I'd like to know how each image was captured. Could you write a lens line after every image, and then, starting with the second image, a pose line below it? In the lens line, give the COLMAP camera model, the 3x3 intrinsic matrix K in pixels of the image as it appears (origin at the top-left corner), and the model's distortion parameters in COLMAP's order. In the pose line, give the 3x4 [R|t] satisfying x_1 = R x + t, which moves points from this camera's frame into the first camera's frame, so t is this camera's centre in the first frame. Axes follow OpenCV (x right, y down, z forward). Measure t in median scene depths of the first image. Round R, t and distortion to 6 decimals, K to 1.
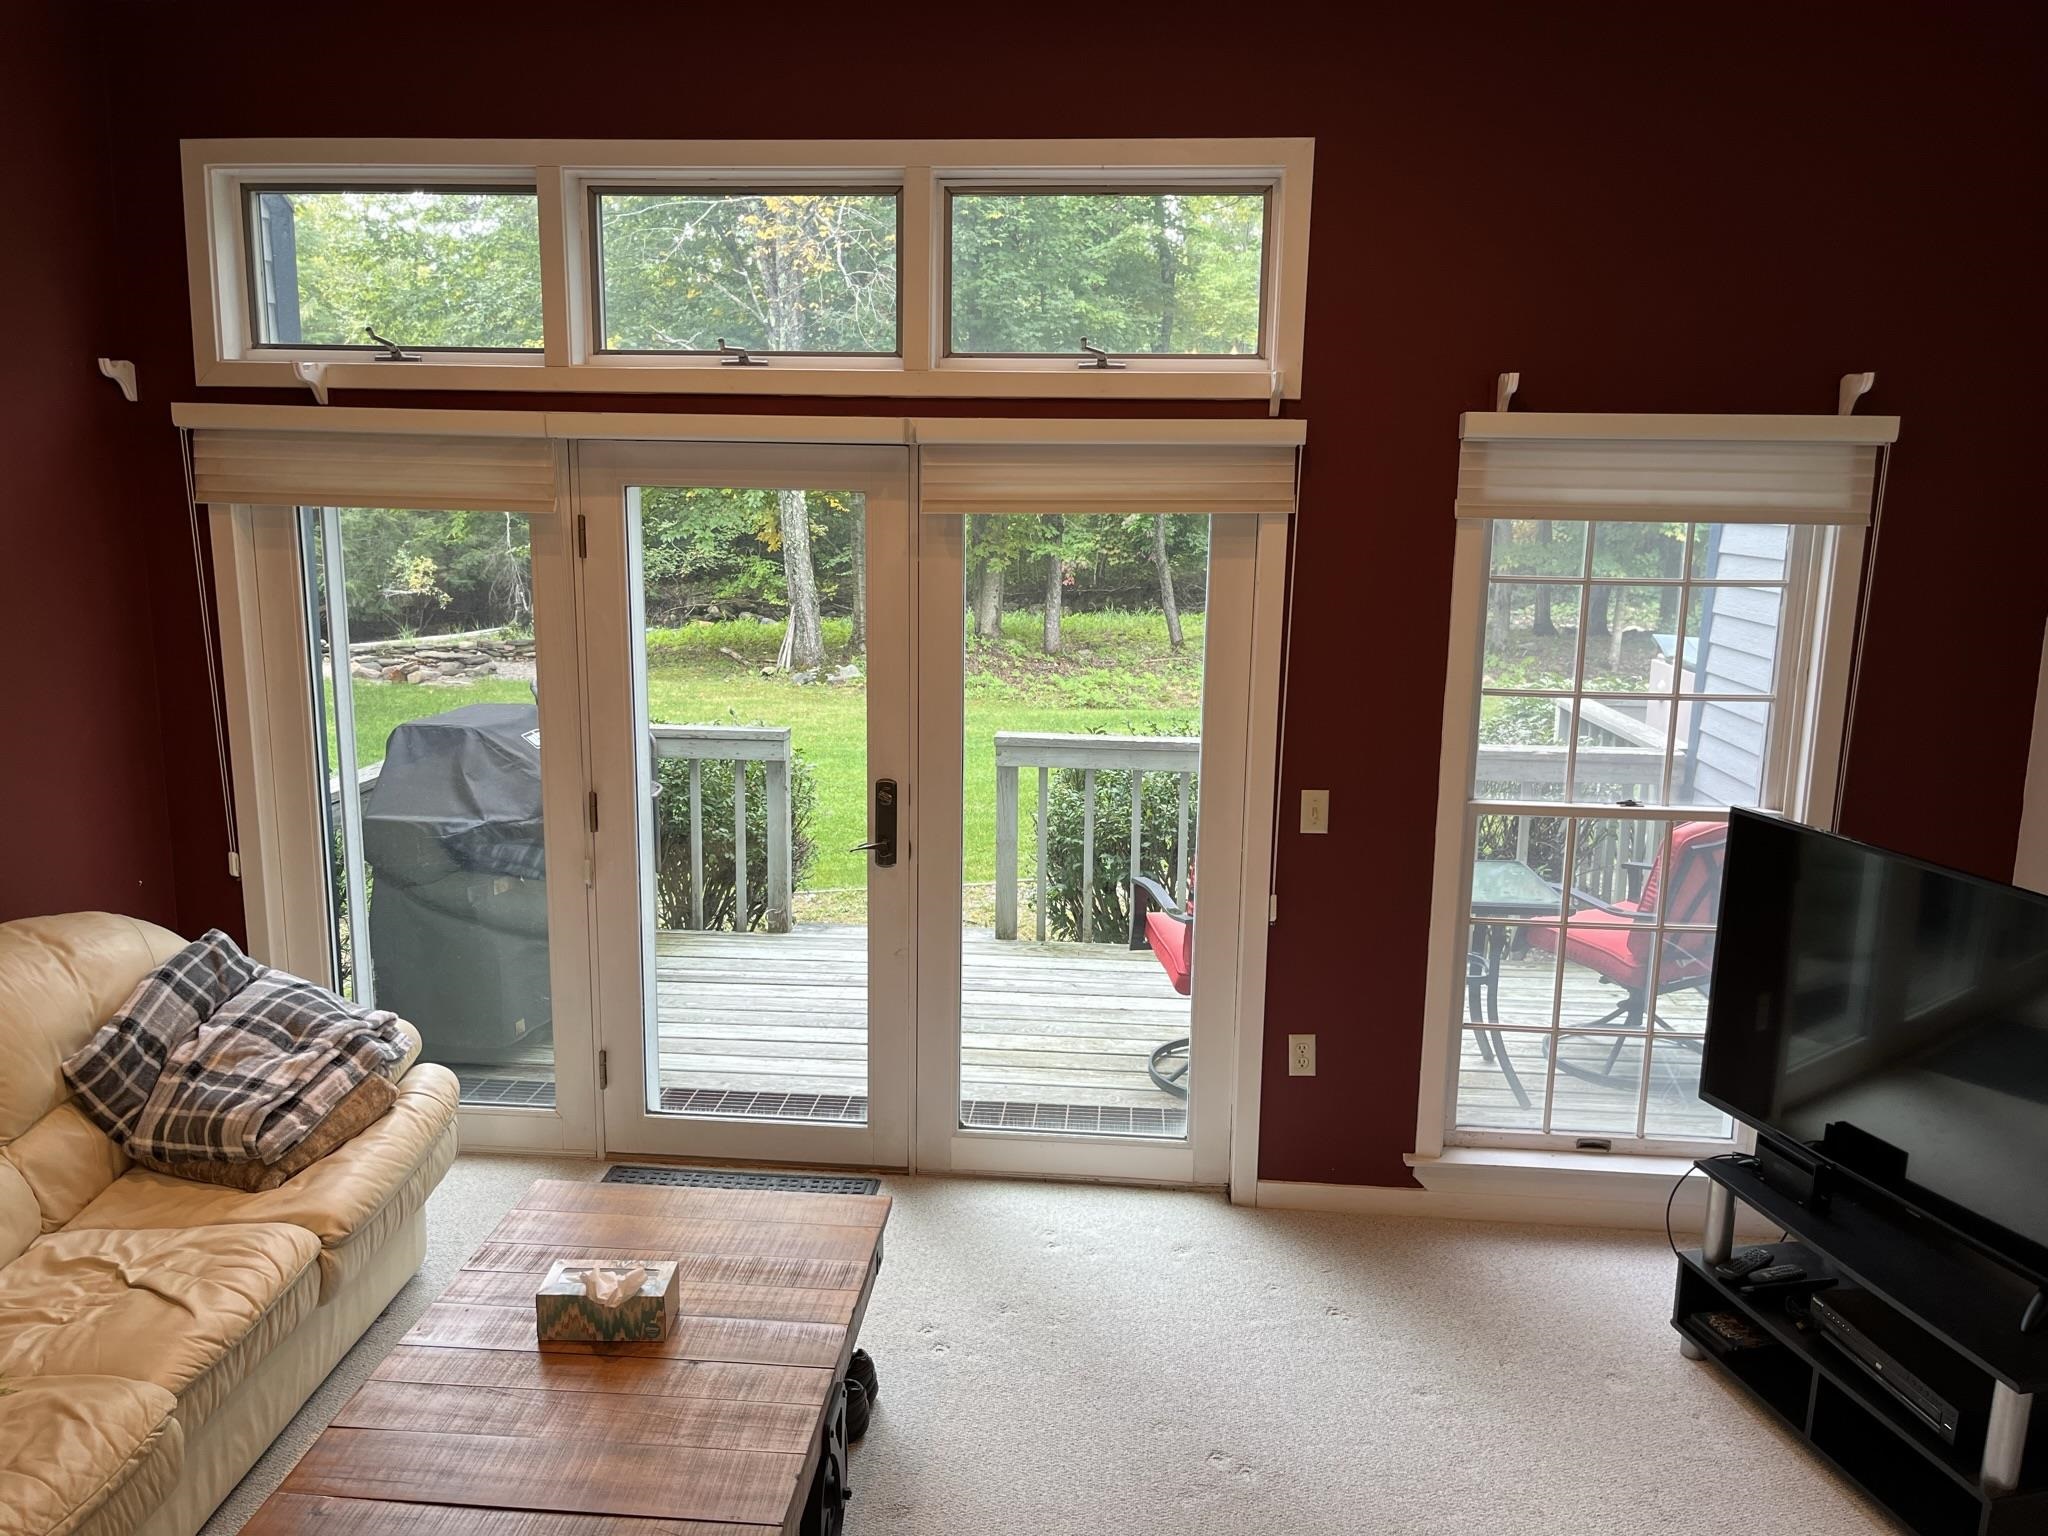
lens RADIAL K [[1563.1, 0, 1015.2], [0, 1563.1, 777.2], [0, 0, 1]] dist [0.064939, -0.093437]
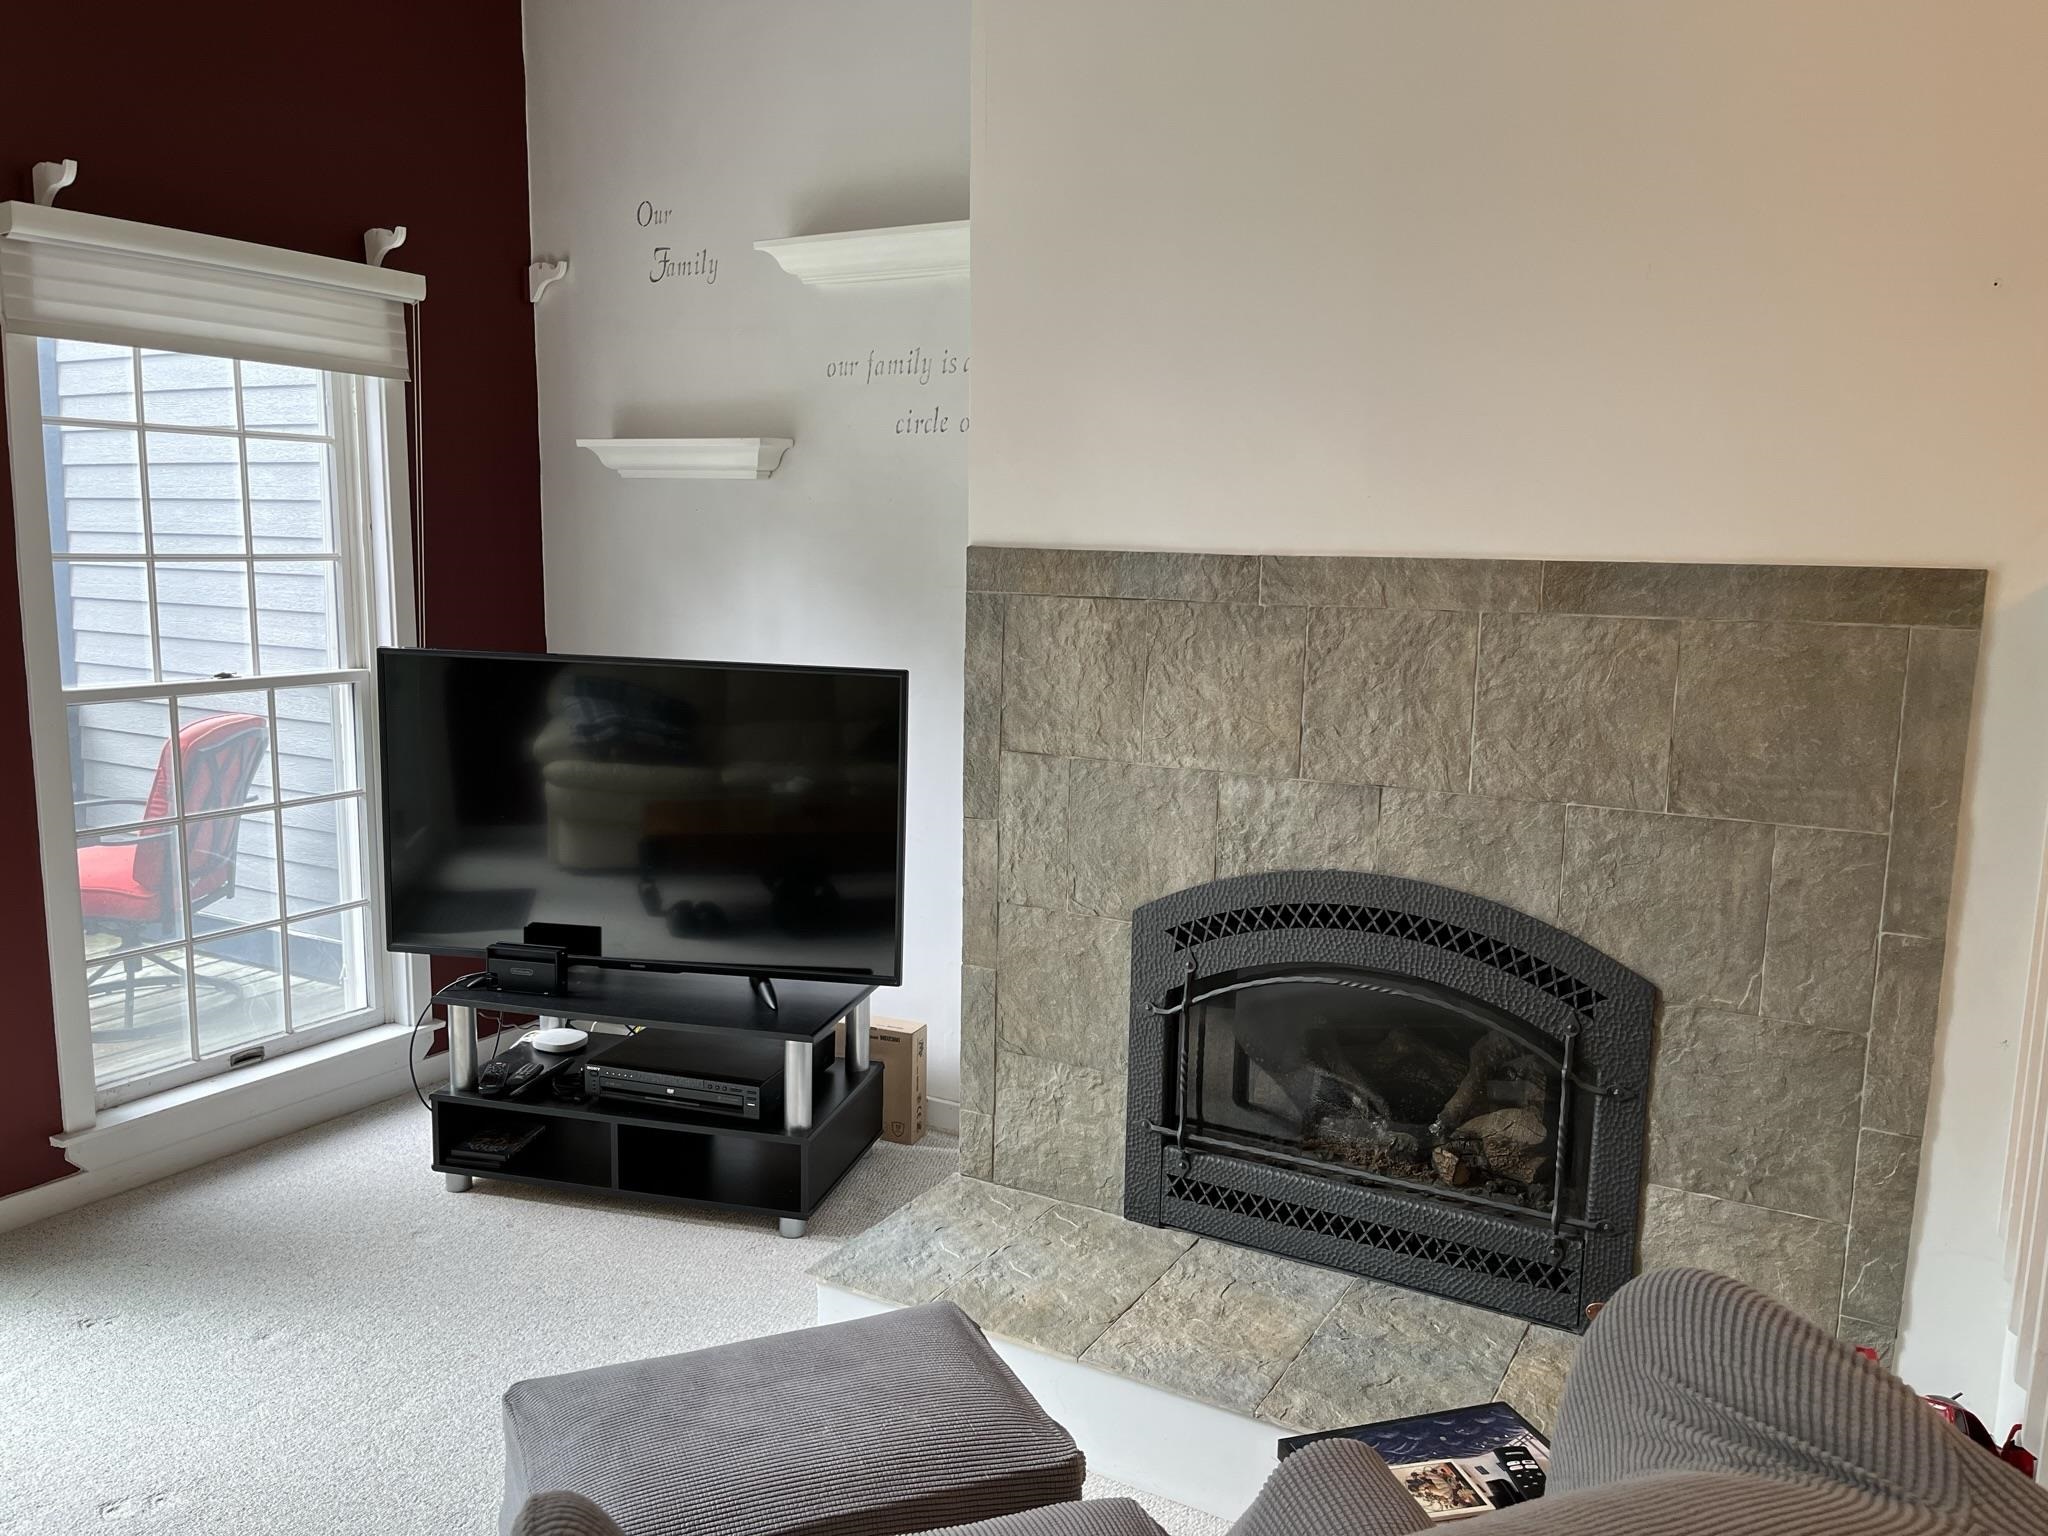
lens RADIAL K [[1563.1, 0, 1015.2], [0, 1563.1, 777.2], [0, 0, 1]] dist [0.064939, -0.093437]
pose [[0.429850, -0.145443, 0.891109, -0.252442], [0.159779, 0.983618, 0.083468, 0.074583], [-0.888651, 0.106502, 0.446047, 0.195407]]
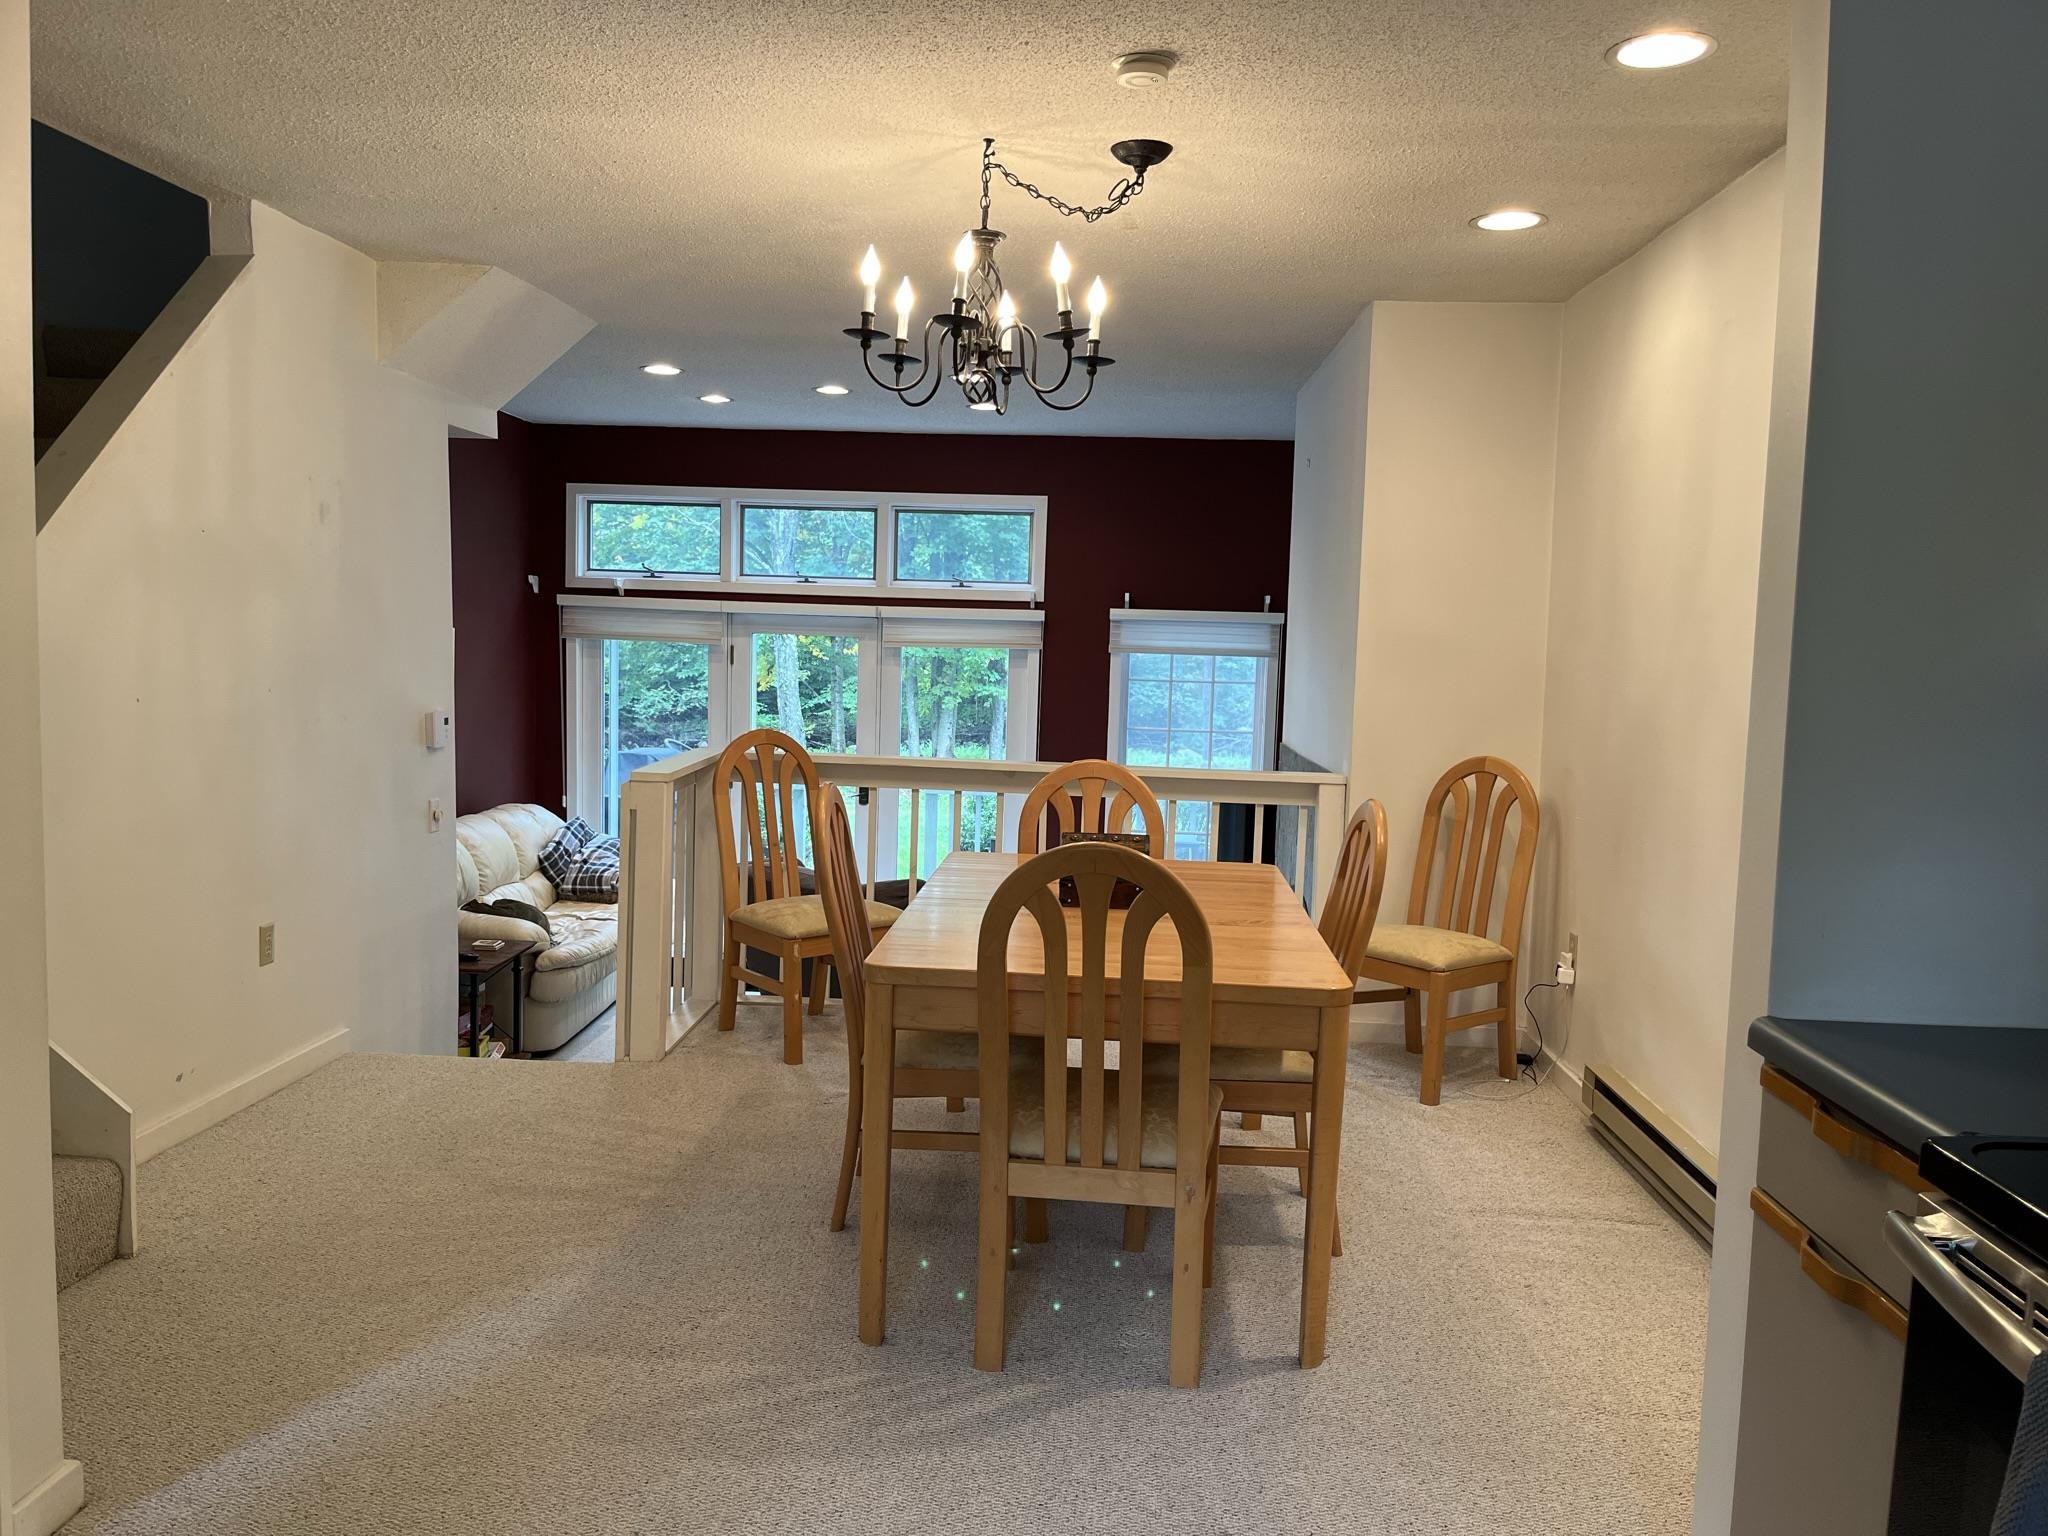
lens RADIAL K [[1563.1, 0, 1015.2], [0, 1563.1, 777.2], [0, 0, 1]] dist [0.064939, -0.093437]
pose [[0.999710, 0.013952, 0.019606, 0.094595], [-0.011988, 0.995218, -0.096945, 0.248274], [-0.020864, 0.096682, 0.995097, -1.300472]]
